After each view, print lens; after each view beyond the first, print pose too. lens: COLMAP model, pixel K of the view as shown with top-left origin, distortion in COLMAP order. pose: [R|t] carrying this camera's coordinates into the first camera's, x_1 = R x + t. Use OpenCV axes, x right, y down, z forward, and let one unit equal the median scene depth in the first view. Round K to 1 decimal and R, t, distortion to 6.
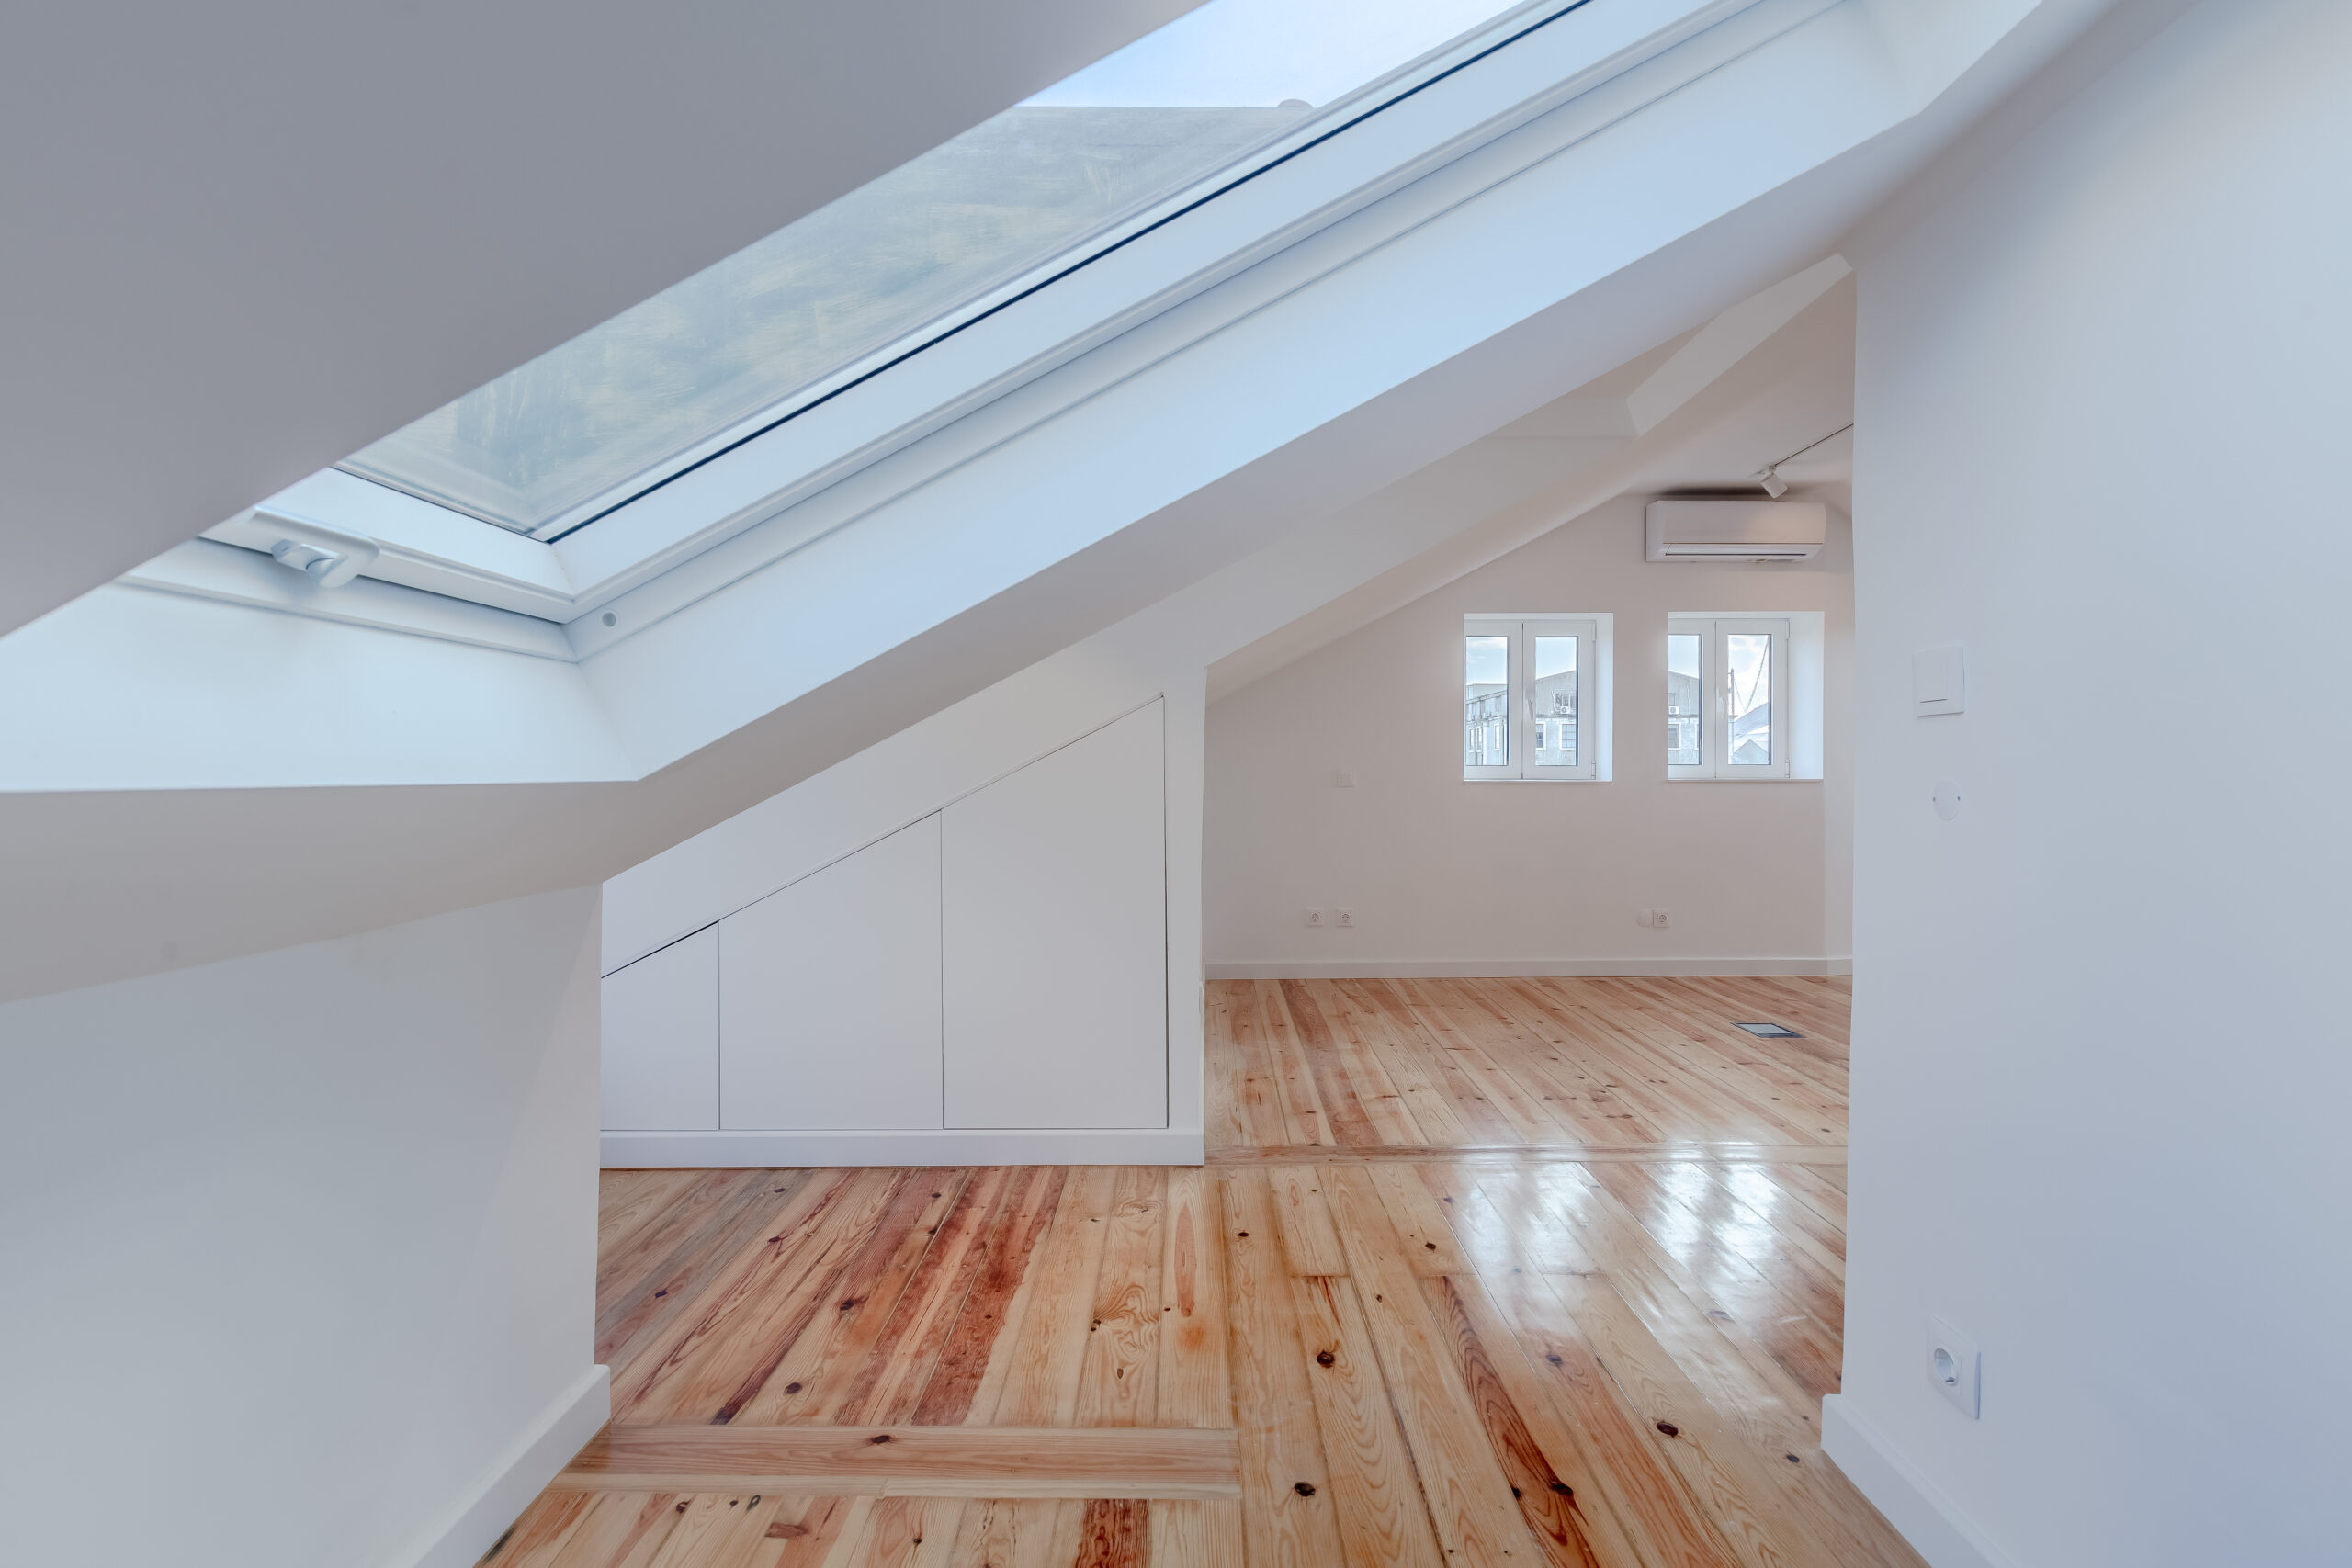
lens RADIAL K [[1082.3, 0, 1176.0], [0, 1082.3, 784.0], [0, 0, 1]] dist [-0.001344, -0.000250]
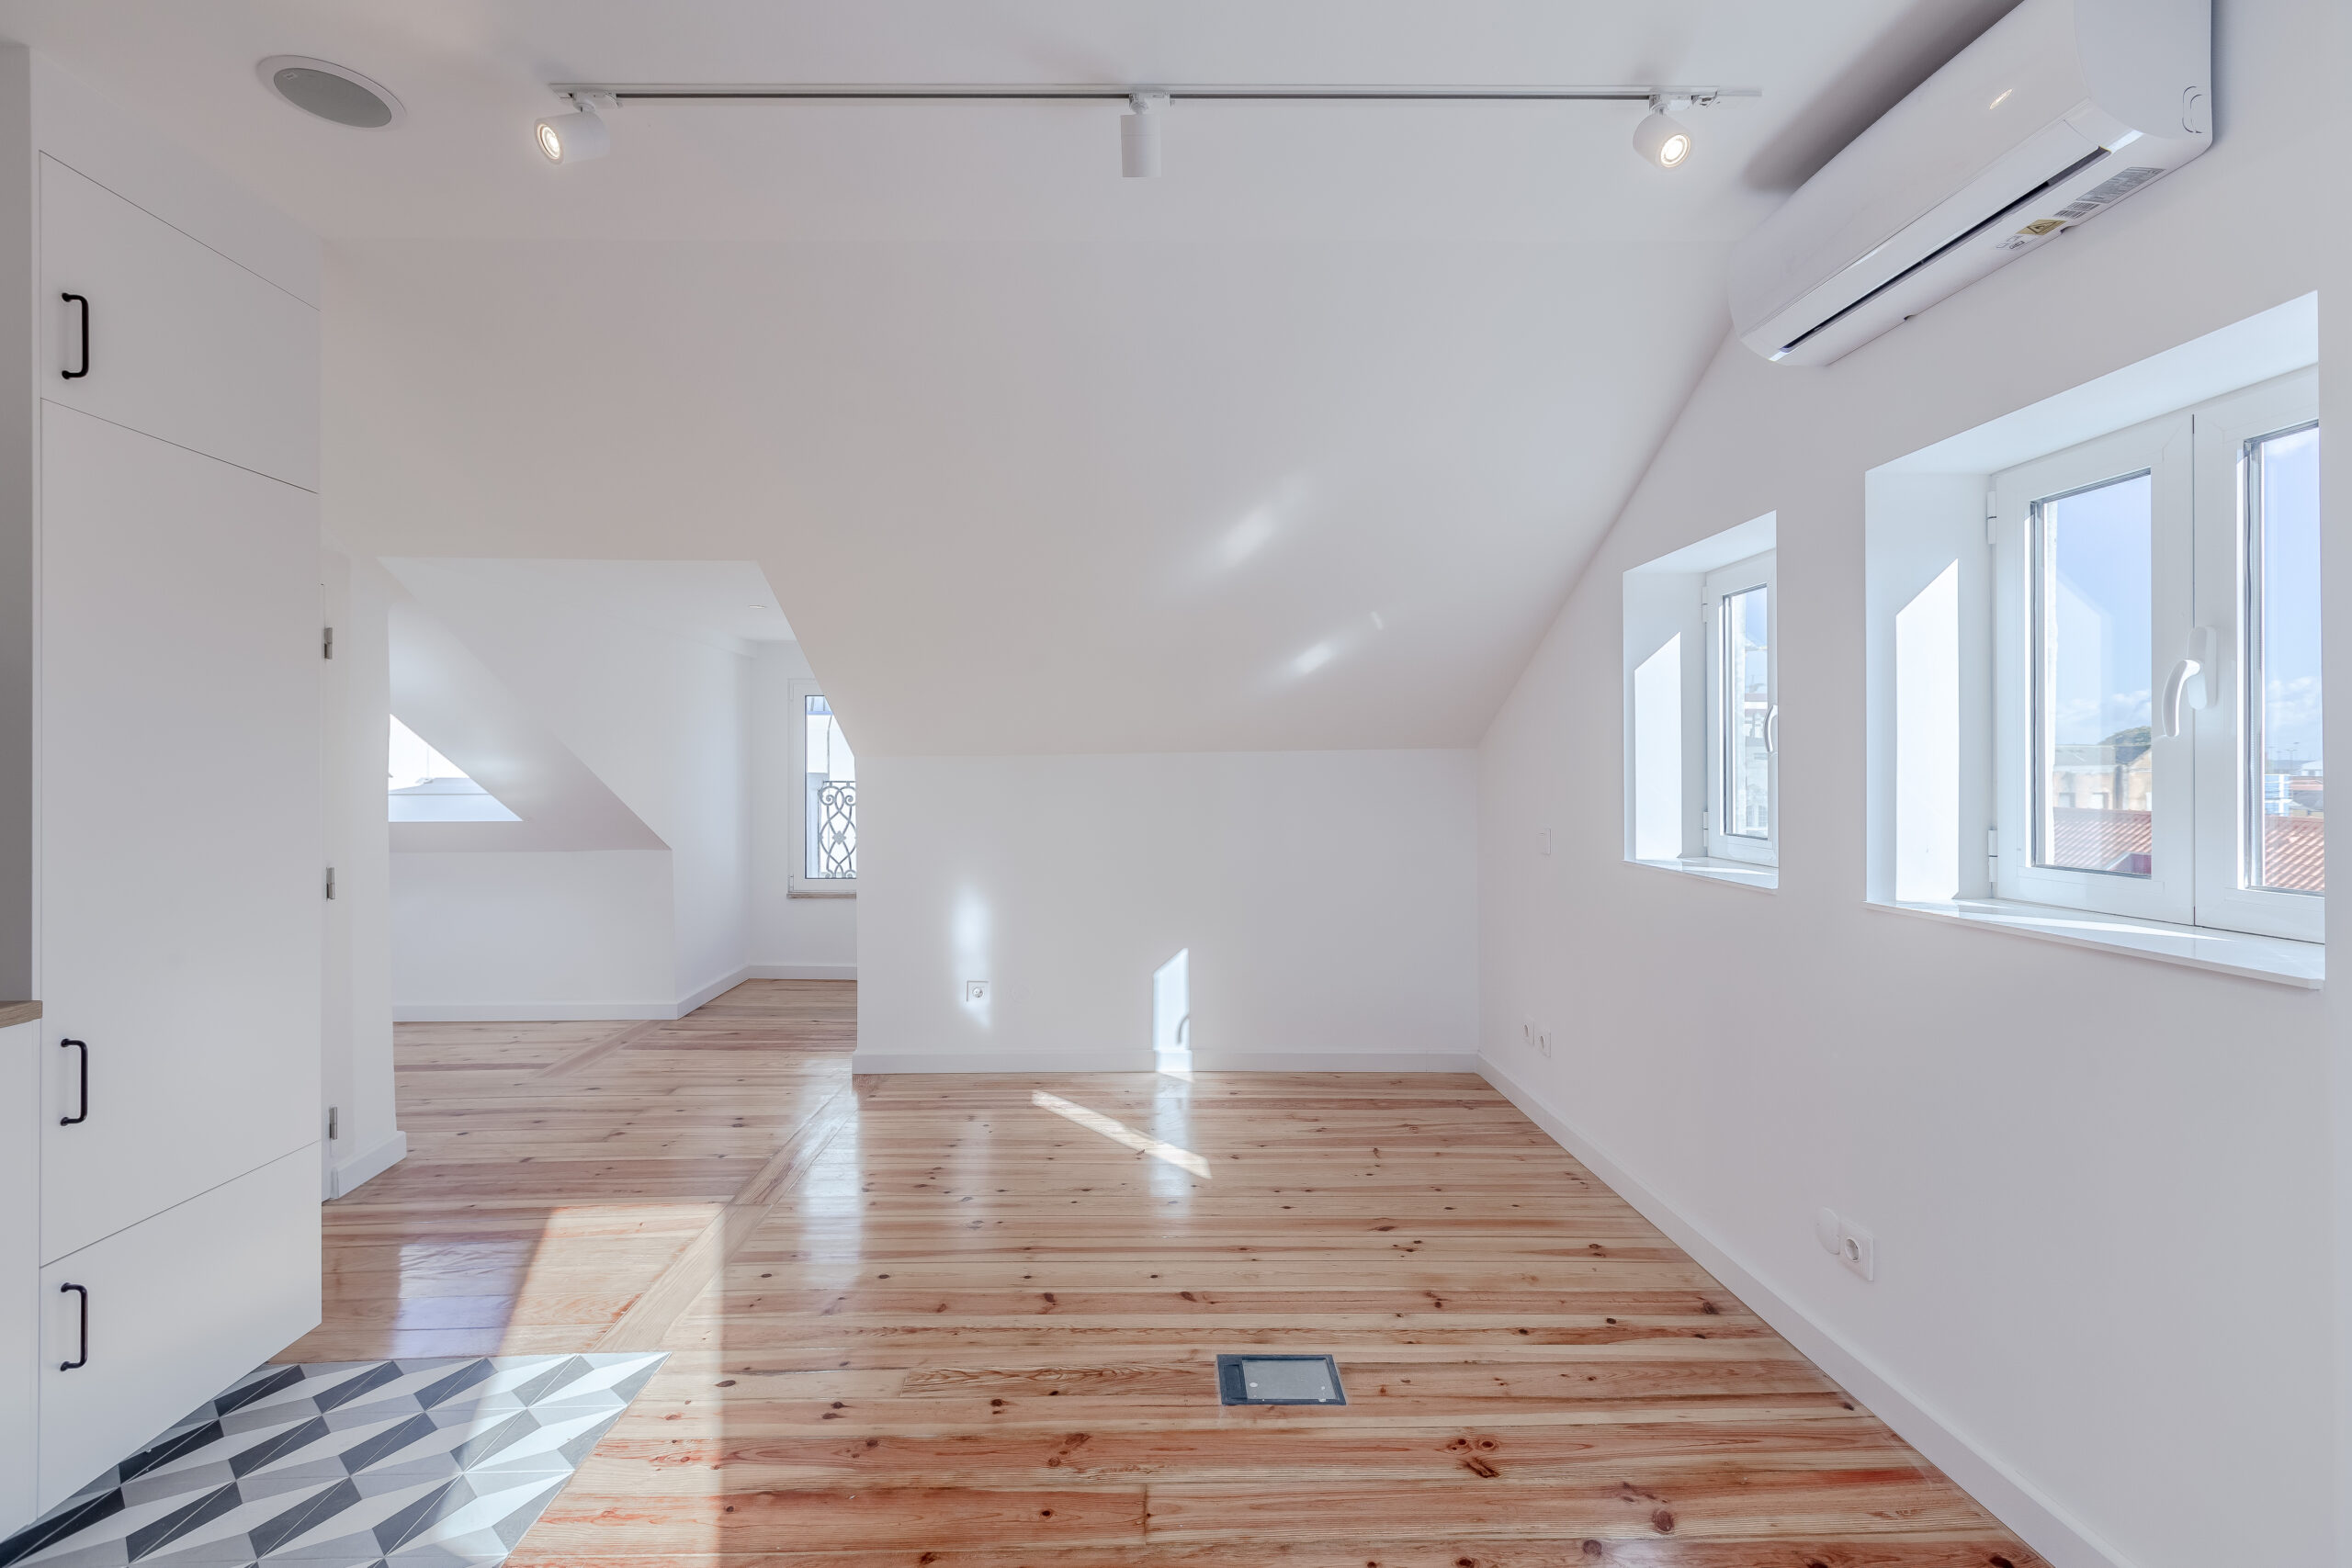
lens RADIAL K [[1056.8, 0, 1176.0], [0, 1056.8, 784.0], [0, 0, 1]] dist [-0.000061, -0.001037]
pose [[0.043152, 0.016326, -0.998935, 2.446428], [-0.008193, 0.999839, 0.015987, -0.155602], [0.999035, 0.007494, 0.043279, 2.164489]]
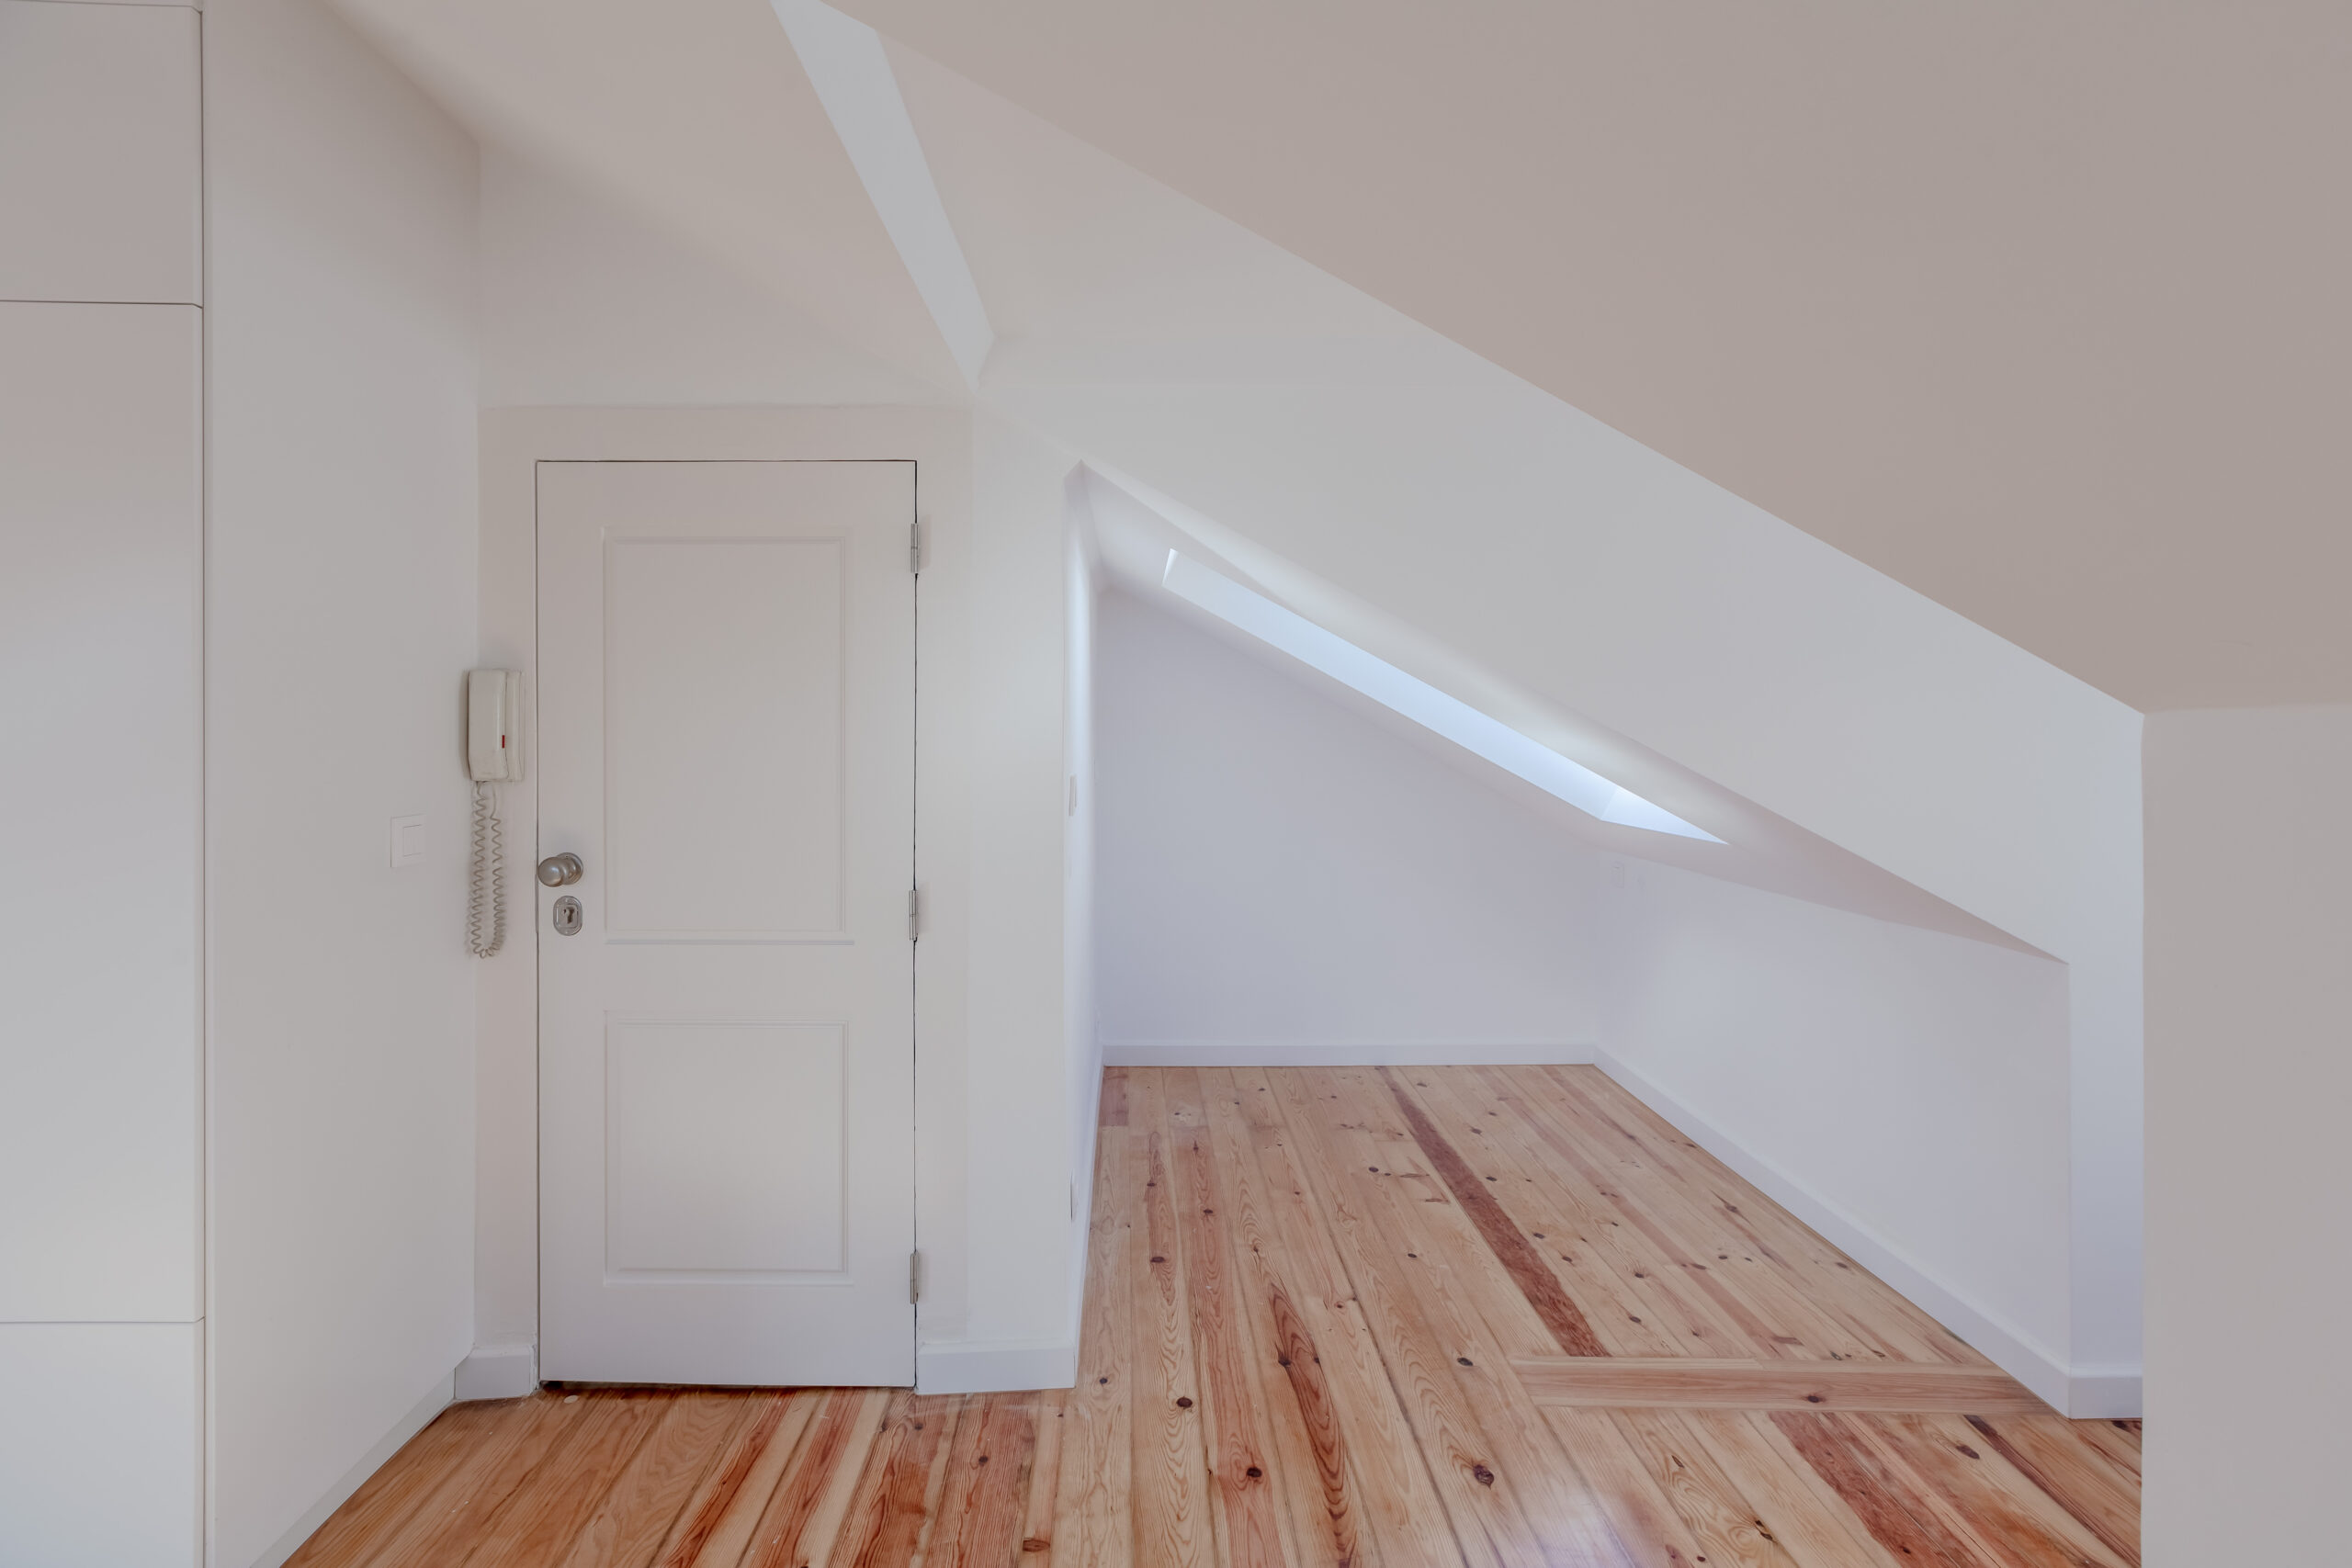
lens RADIAL K [[1071.7, 0, 1124.3], [0, 1071.7, 745.7], [0, 0, 1]] dist [0.000514, -0.000554]
pose [[-0.999973, -0.006028, -0.004241, 0.486117], [-0.006135, 0.999650, 0.025744, -0.163147], [0.004084, 0.025770, -0.999660, 2.005849]]
